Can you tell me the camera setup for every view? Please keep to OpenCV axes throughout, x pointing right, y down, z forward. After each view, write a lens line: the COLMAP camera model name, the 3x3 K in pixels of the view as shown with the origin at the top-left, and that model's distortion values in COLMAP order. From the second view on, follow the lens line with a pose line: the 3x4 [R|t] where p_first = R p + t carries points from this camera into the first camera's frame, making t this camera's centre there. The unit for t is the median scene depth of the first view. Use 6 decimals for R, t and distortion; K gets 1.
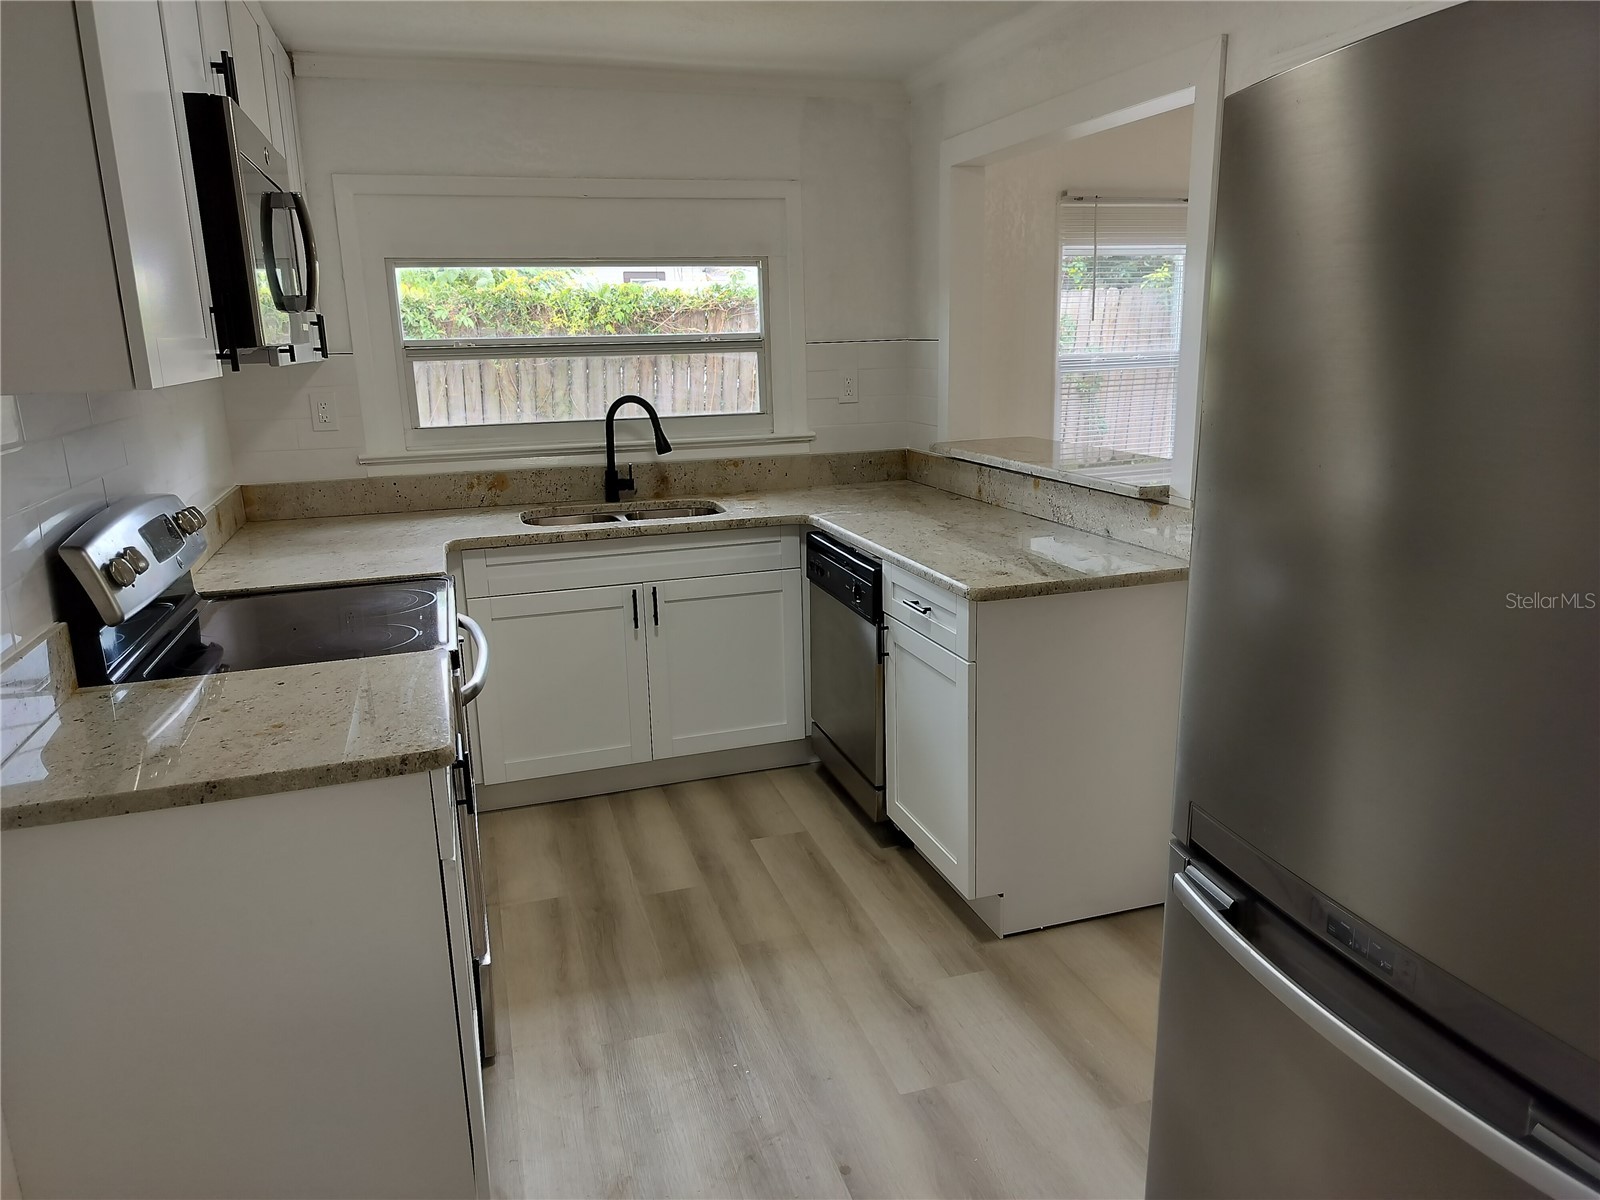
lens RADIAL K [[1118.5, 0, 809.4], [0, 1118.5, 602.0], [0, 0, 1]] dist [0.099866, -0.132797]
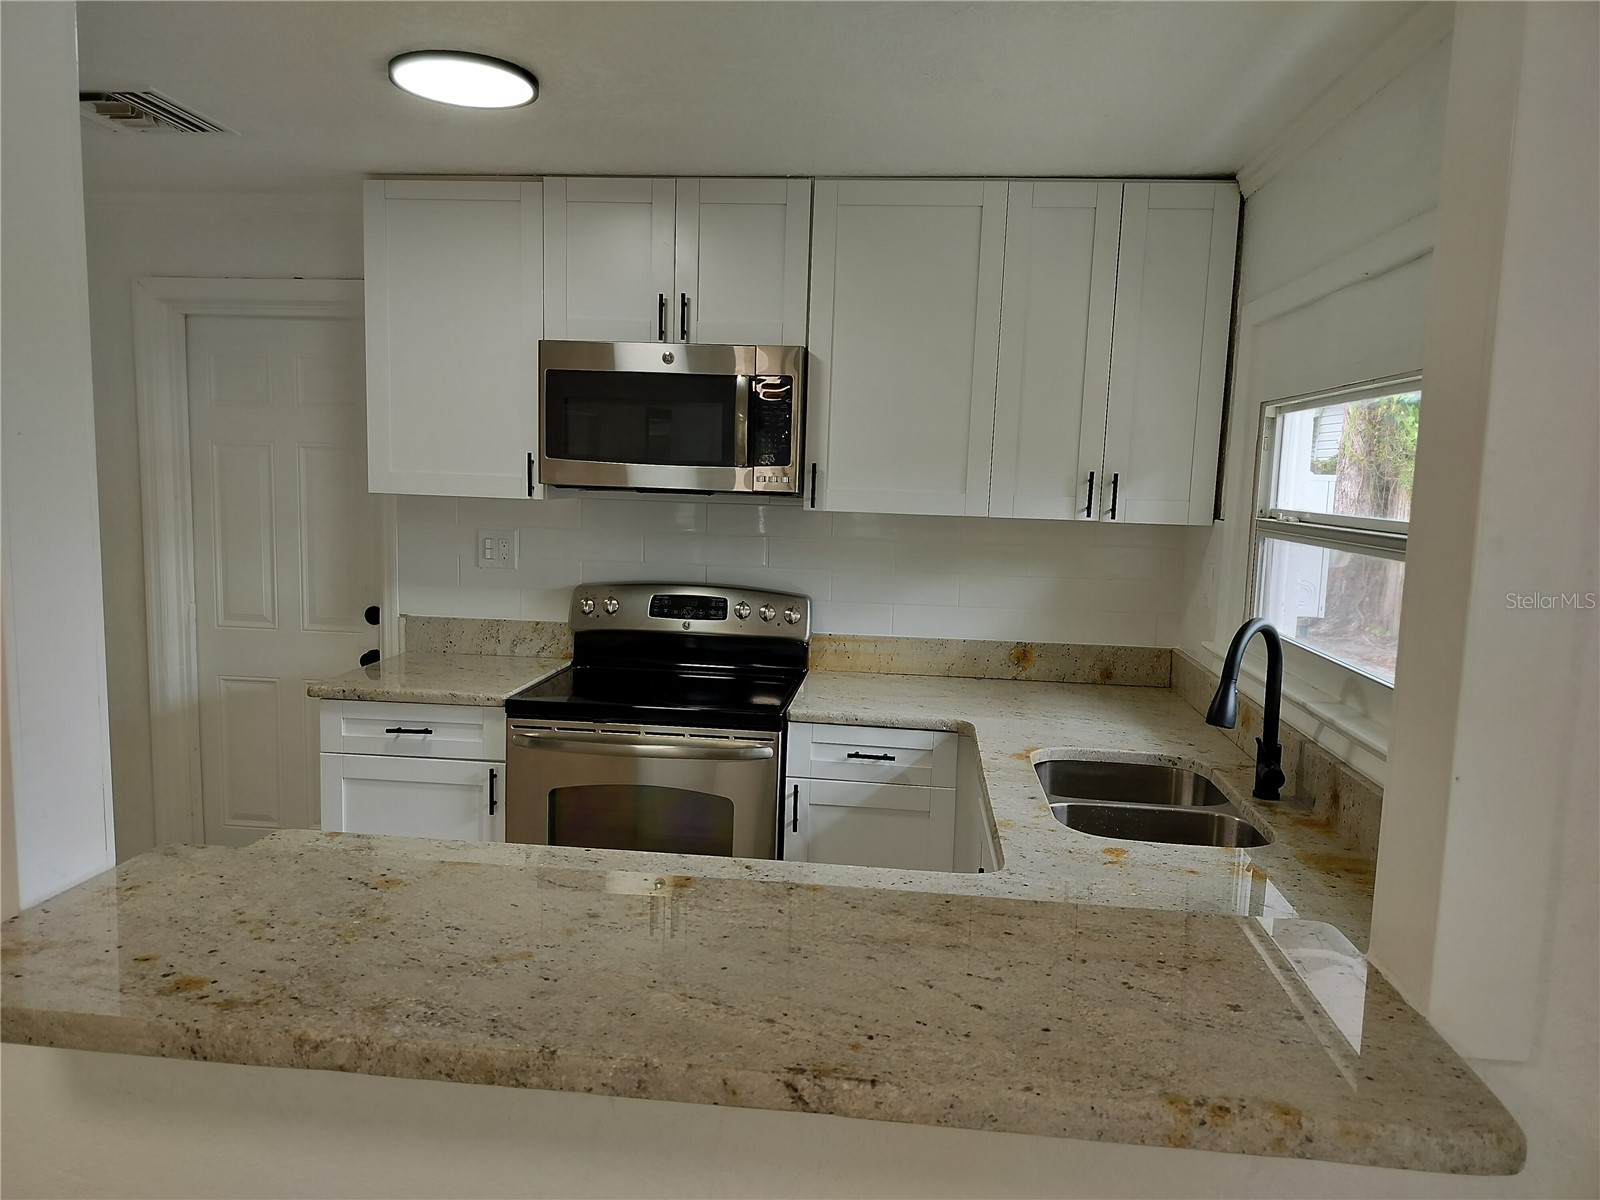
lens RADIAL K [[1106.1, 0, 814.6], [0, 1106.1, 615.0], [0, 0, 1]] dist [0.145462, -0.124979]
pose [[-0.401752, 0.124045, -0.907308, 0.467080], [-0.236544, 0.943102, 0.233679, -0.279263], [0.884671, 0.308499, -0.349551, 1.062097]]
